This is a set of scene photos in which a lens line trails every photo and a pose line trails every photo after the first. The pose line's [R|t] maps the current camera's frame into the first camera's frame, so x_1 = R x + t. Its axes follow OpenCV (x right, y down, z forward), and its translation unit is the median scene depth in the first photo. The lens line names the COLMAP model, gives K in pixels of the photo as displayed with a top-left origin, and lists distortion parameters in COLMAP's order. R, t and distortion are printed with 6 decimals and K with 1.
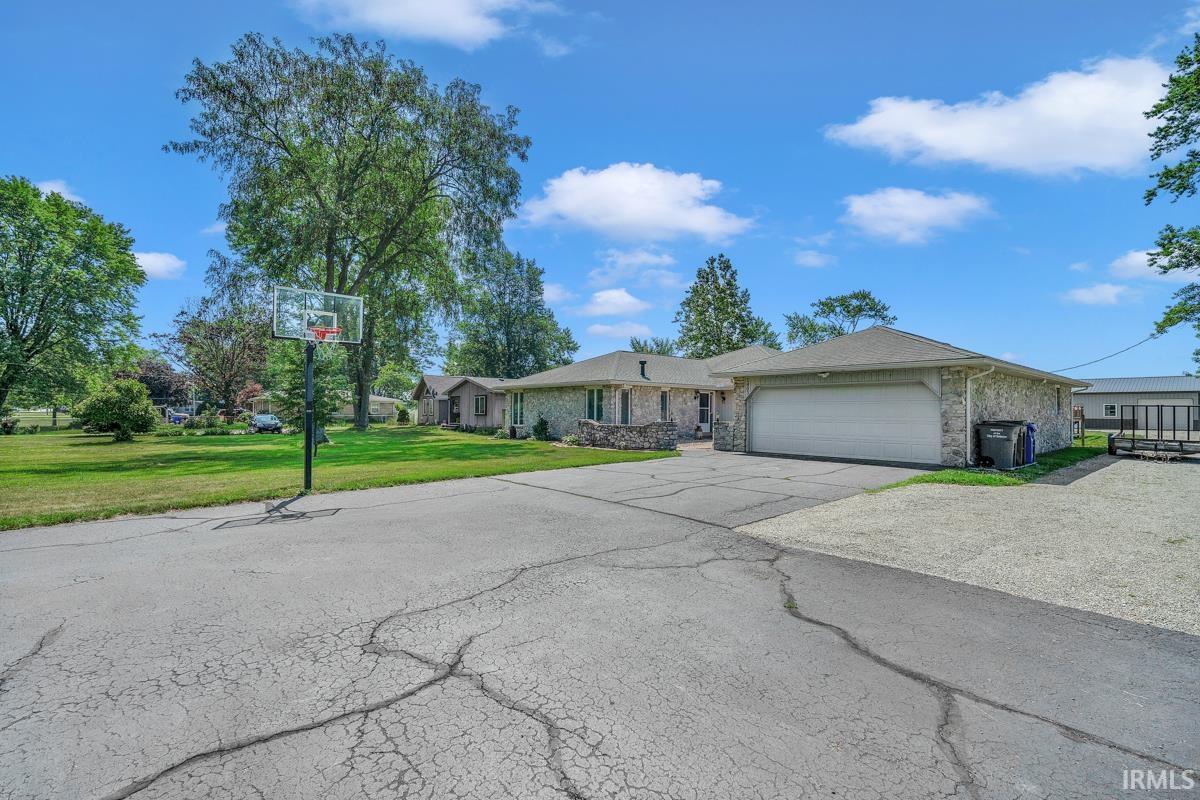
lens RADIAL K [[547.5, 0, 595.2], [0, 547.5, 405.8], [0, 0, 1]] dist [-0.006201, -0.000010]
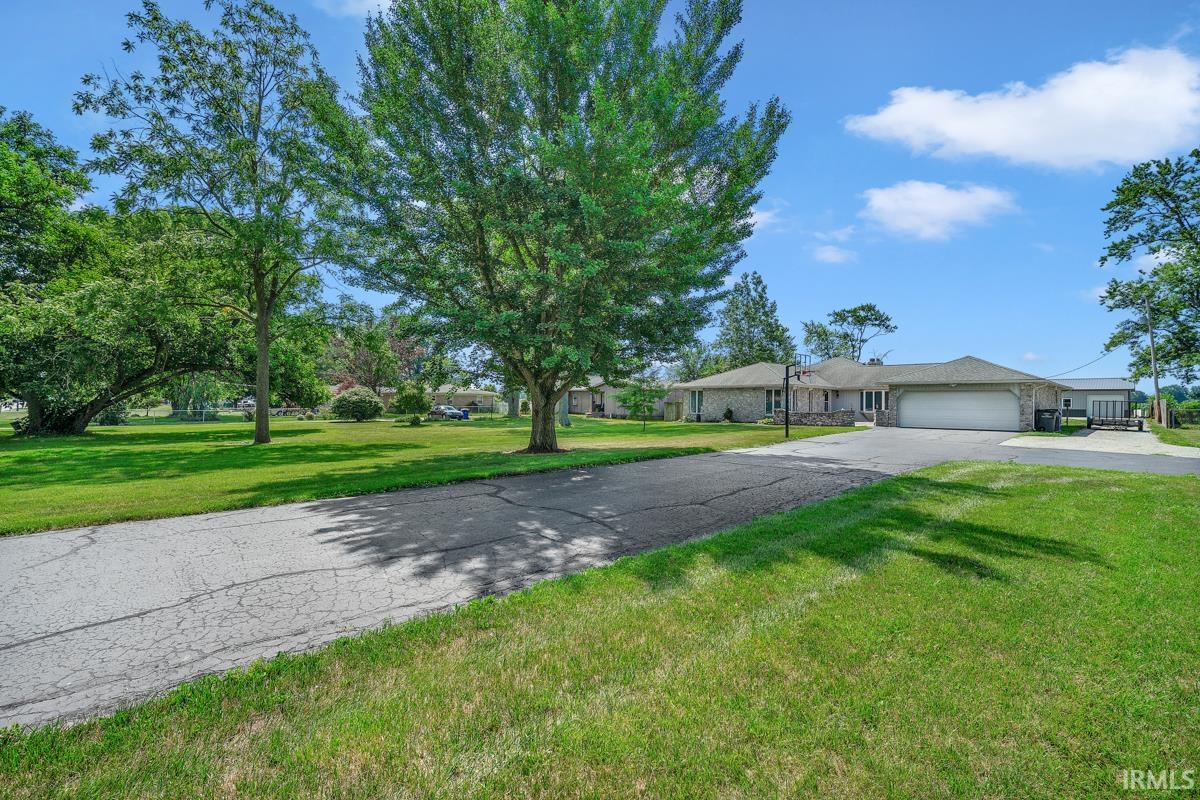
lens RADIAL K [[547.5, 0, 594.0], [0, 547.5, 403.2], [0, 0, 1]] dist [-0.006201, -0.000010]
pose [[0.997647, 0.001510, 0.068545, -0.458481], [-0.002284, 0.999934, 0.011222, -0.005814], [-0.068523, -0.011352, 0.997585, -0.386522]]
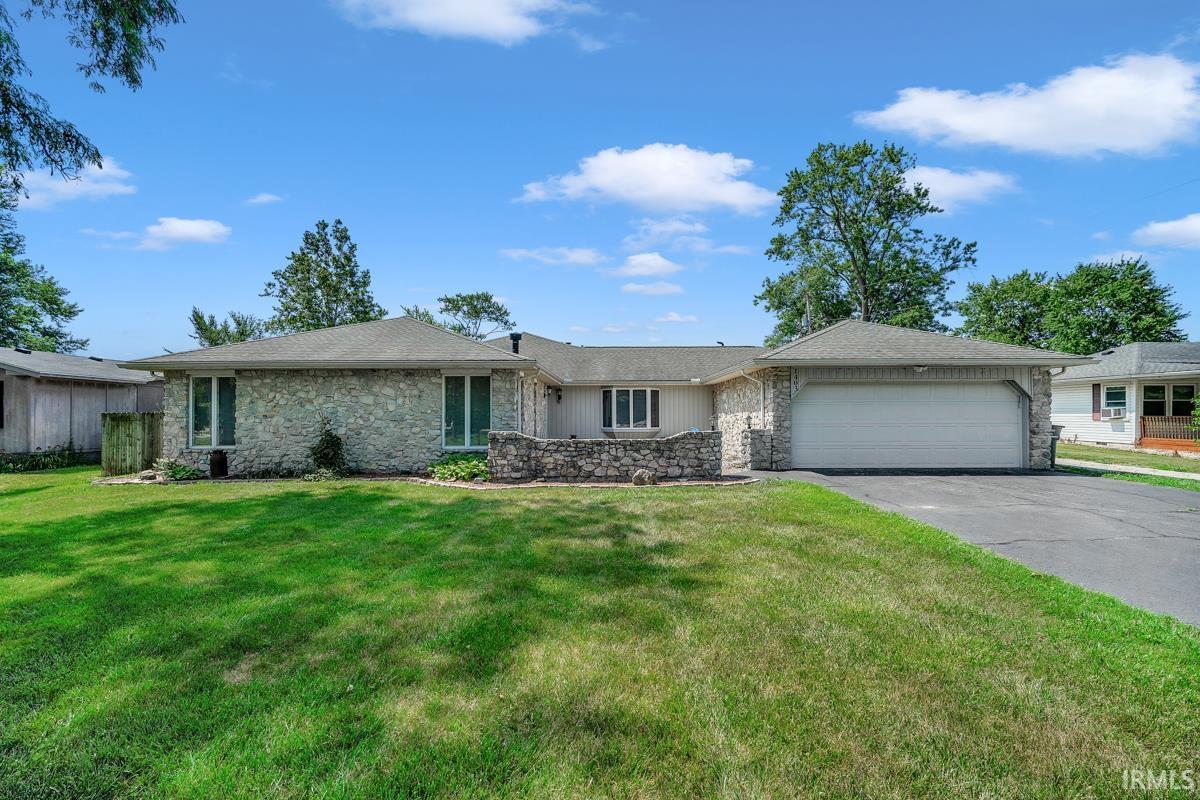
lens RADIAL K [[547.5, 0, 601.9], [0, 547.5, 410.8], [0, 0, 1]] dist [-0.006201, -0.000010]
pose [[0.672466, 0.001031, 0.740127, -0.235711], [-0.003378, 0.999993, 0.001677, 0.002687], [-0.740120, -0.003628, 0.672465, 0.392733]]
